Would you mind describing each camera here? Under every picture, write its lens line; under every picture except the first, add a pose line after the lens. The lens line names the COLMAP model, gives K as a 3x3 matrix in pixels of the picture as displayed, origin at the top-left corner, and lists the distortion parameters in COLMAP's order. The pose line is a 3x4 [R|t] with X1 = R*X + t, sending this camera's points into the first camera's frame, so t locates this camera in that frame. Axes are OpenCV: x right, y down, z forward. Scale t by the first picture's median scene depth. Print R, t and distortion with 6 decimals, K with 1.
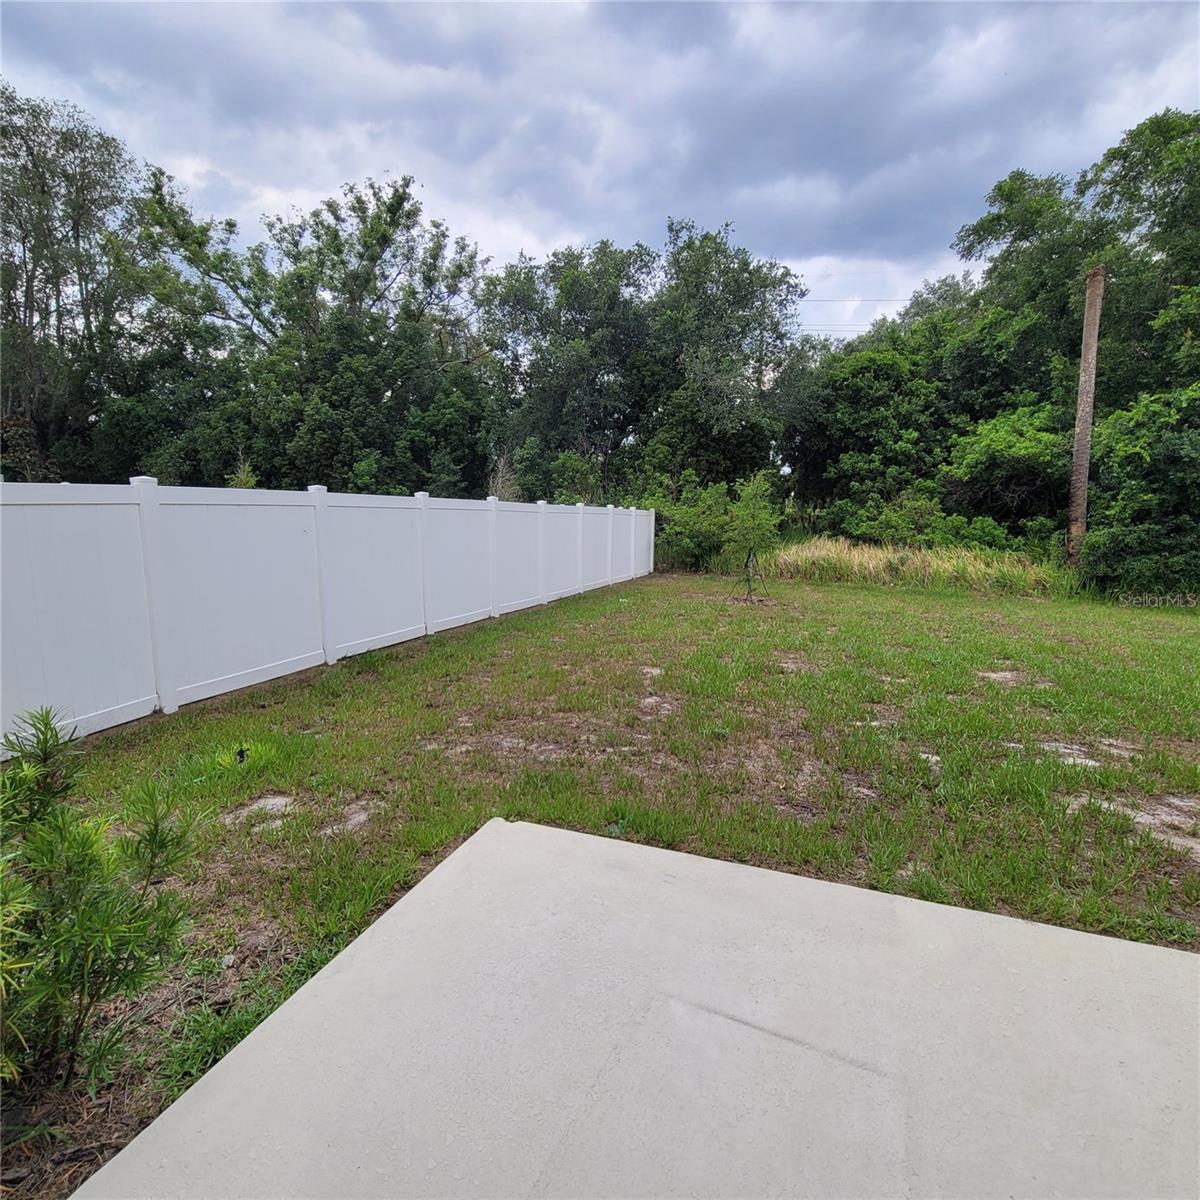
lens RADIAL K [[653.7, 0, 594.4], [0, 653.7, 599.7], [0, 0, 1]] dist [-0.000417, -0.001067]
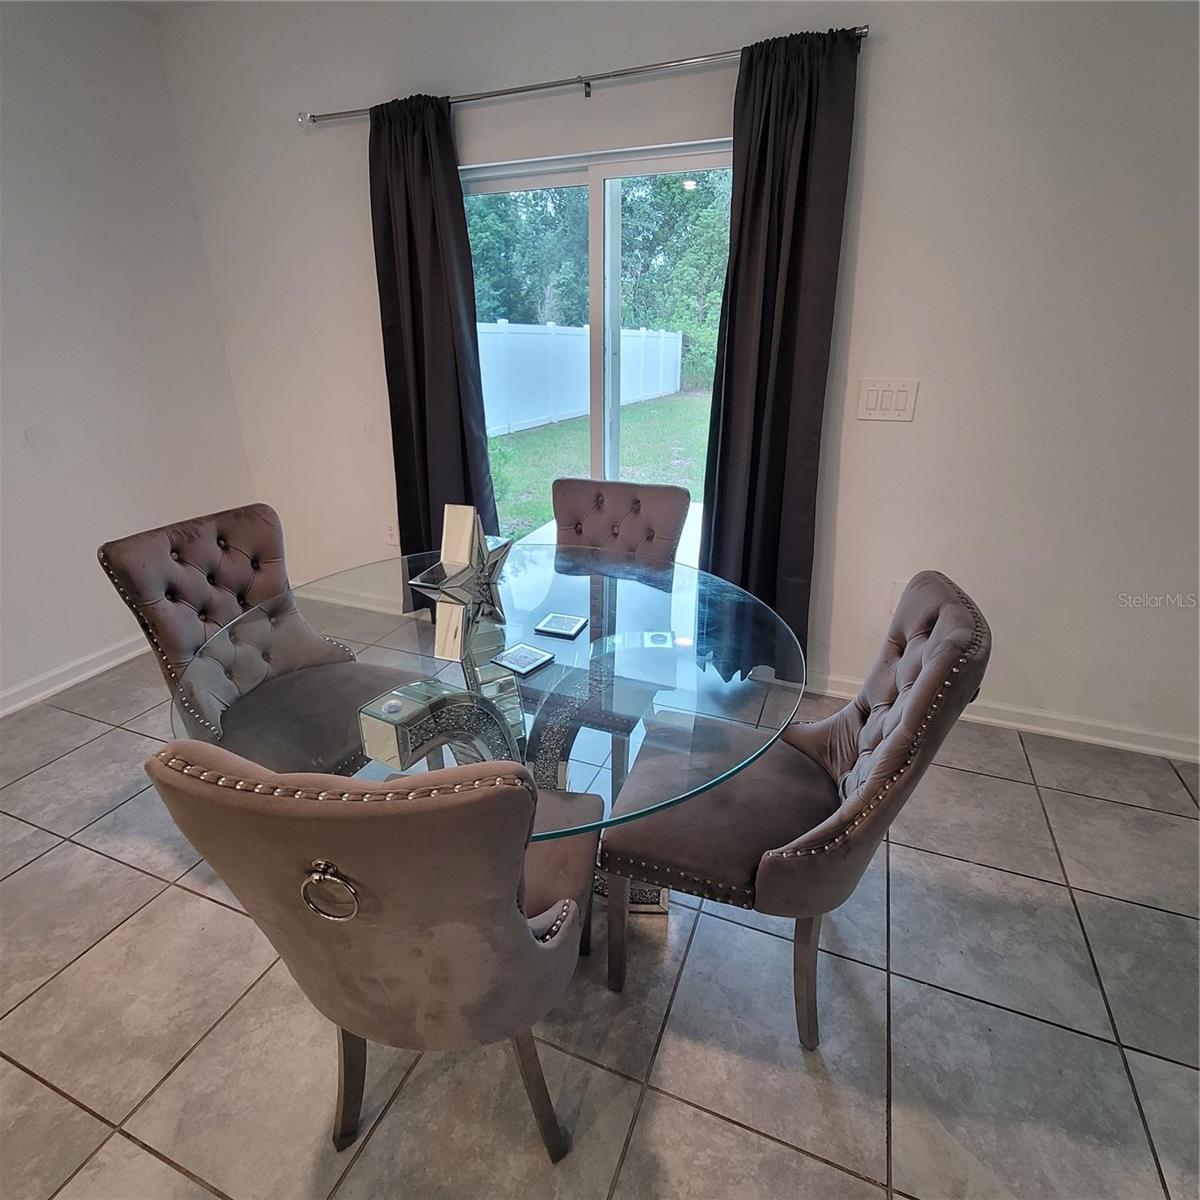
lens RADIAL K [[653.7, 0, 593.4], [0, 653.7, 591.5], [0, 0, 1]] dist [-0.000417, -0.001067]
pose [[0.999323, -0.002857, -0.036689, -0.016201], [0.011407, 0.971922, 0.235025, 0.025215], [0.034988, -0.235284, 0.971297, -0.165515]]
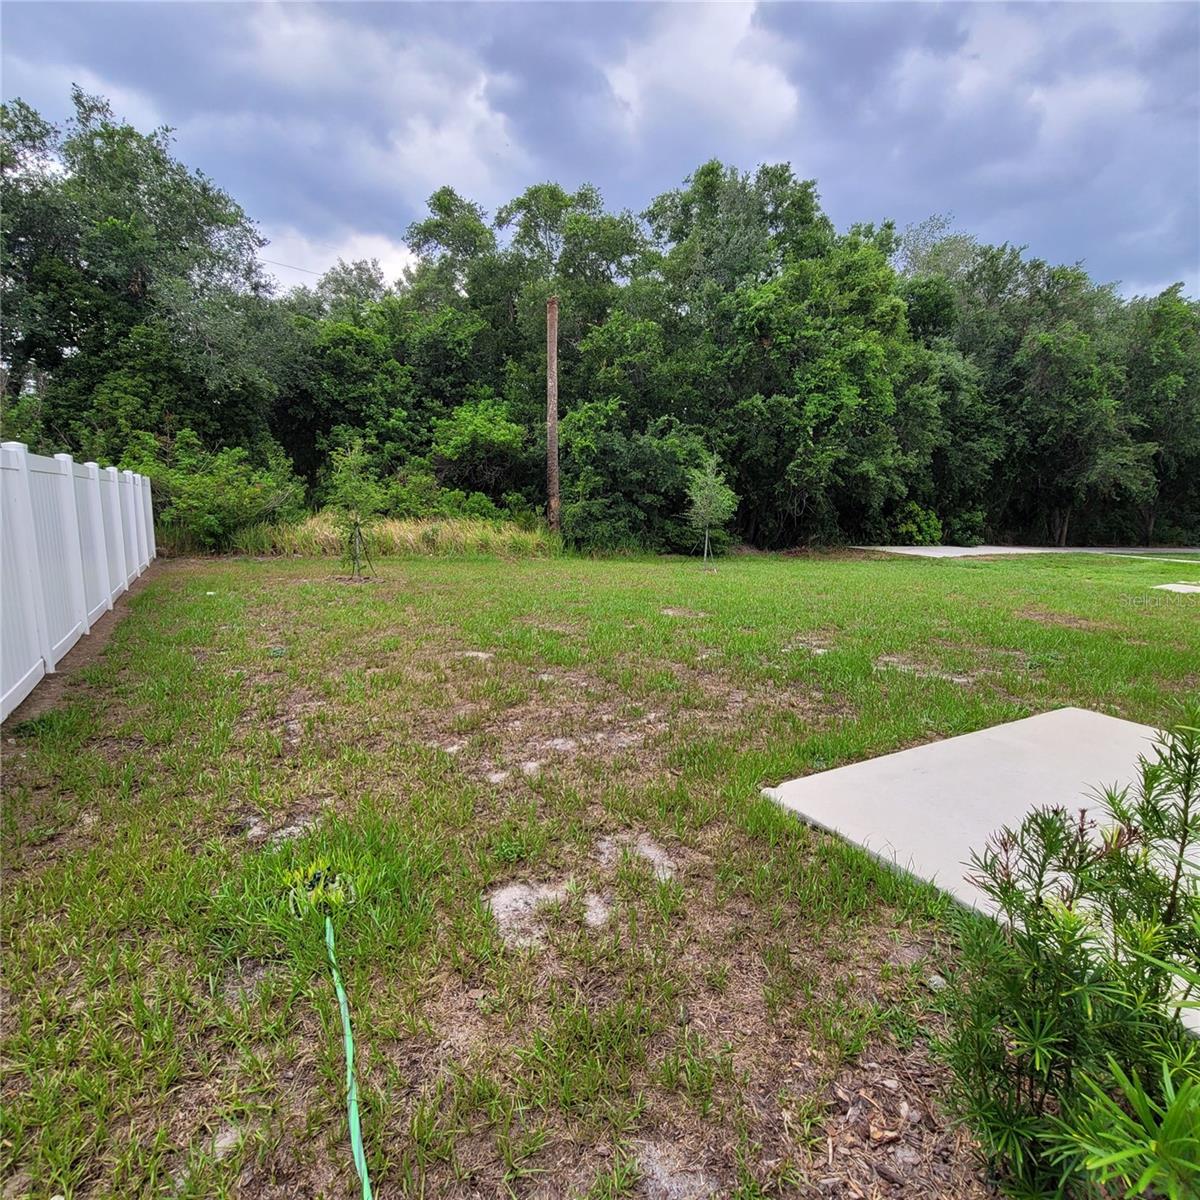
lens RADIAL K [[653.7, 0, 589.6], [0, 653.7, 603.3], [0, 0, 1]] dist [-0.000417, -0.001067]
pose [[0.648812, -0.116998, 0.751901, -0.147595], [0.083213, 0.993092, 0.082723, -0.008317], [-0.756385, 0.008896, 0.654066, 0.076433]]
